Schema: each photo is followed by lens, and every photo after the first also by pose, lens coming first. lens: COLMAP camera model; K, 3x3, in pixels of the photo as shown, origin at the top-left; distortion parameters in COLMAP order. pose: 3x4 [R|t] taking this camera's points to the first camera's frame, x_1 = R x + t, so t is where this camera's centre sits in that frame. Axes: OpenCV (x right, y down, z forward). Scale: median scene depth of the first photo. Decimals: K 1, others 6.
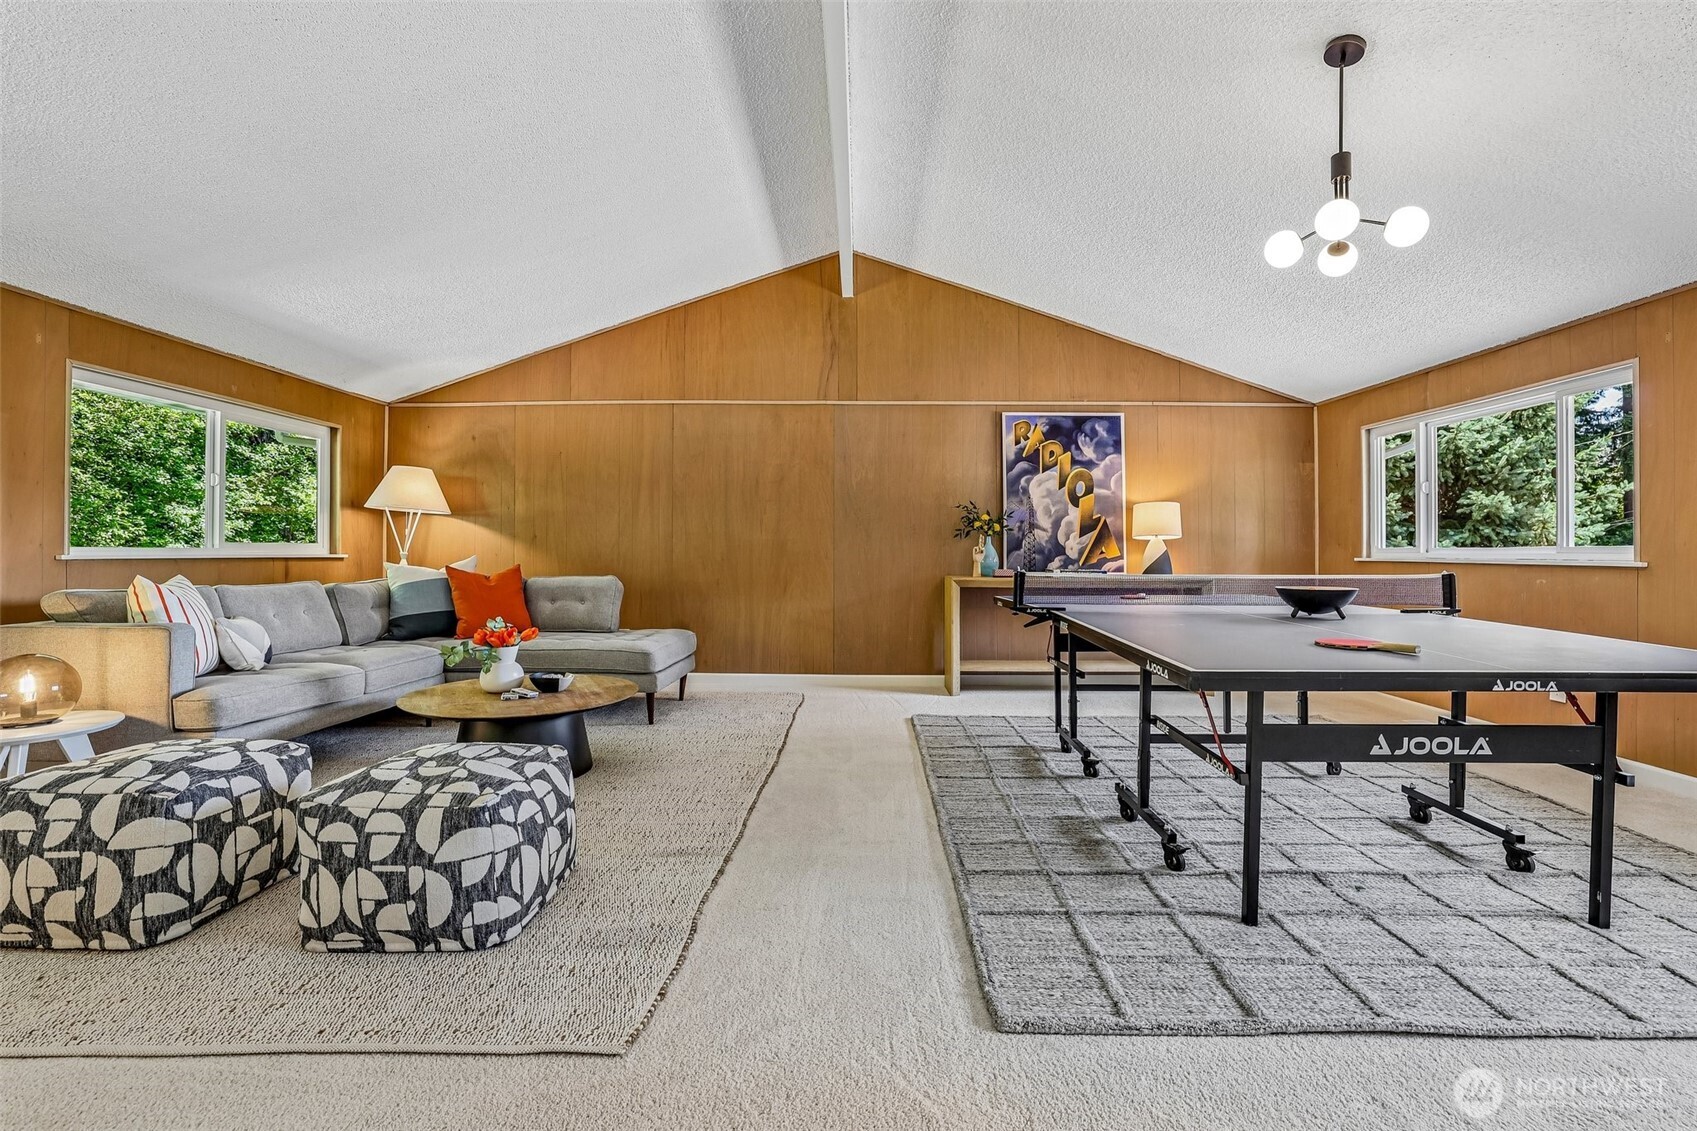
lens RADIAL K [[745.4, 0, 848.7], [0, 745.4, 547.9], [0, 0, 1]] dist [-0.002230, -0.000241]
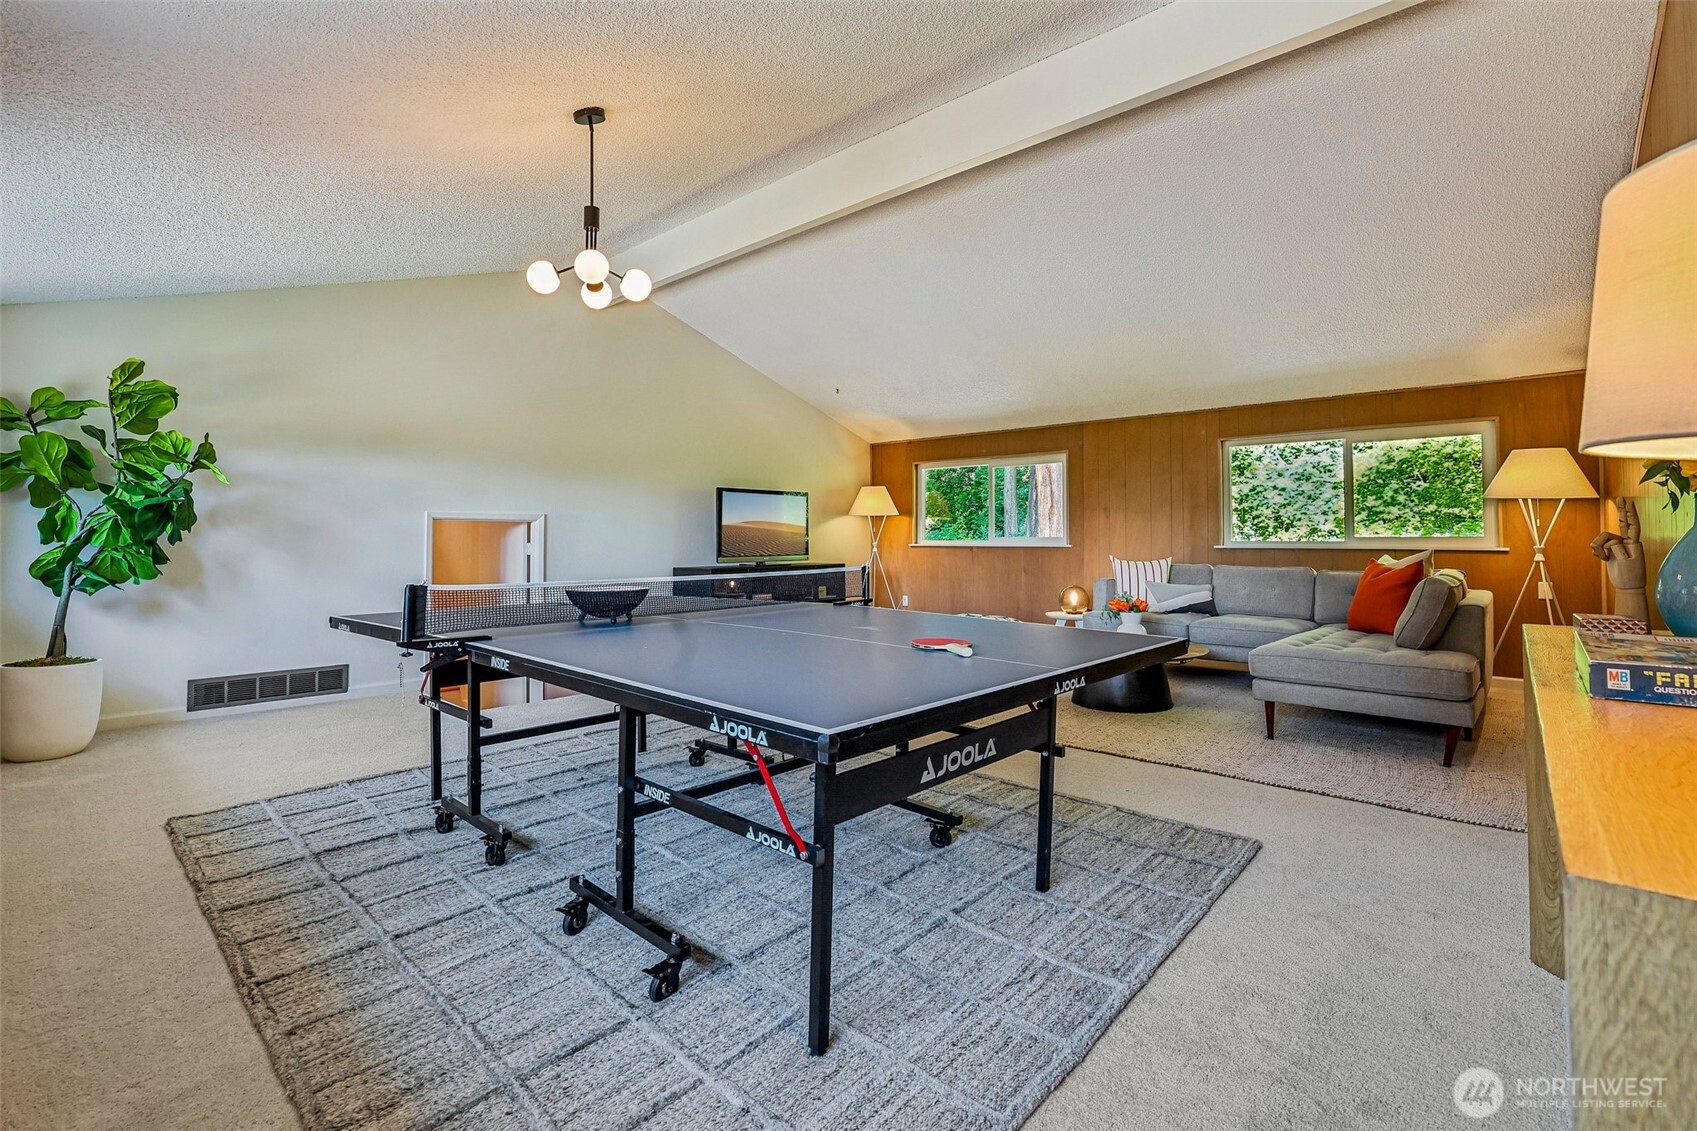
lens RADIAL K [[692.2, 0, 850.9], [0, 692.2, 547.4], [0, 0, 1]] dist [-0.000910, -0.000061]
pose [[0.626128, 0.003795, 0.779711, 0.017323], [-0.004126, 0.999990, -0.001554, 0.002938], [-0.779709, -0.002244, 0.626138, 0.558967]]
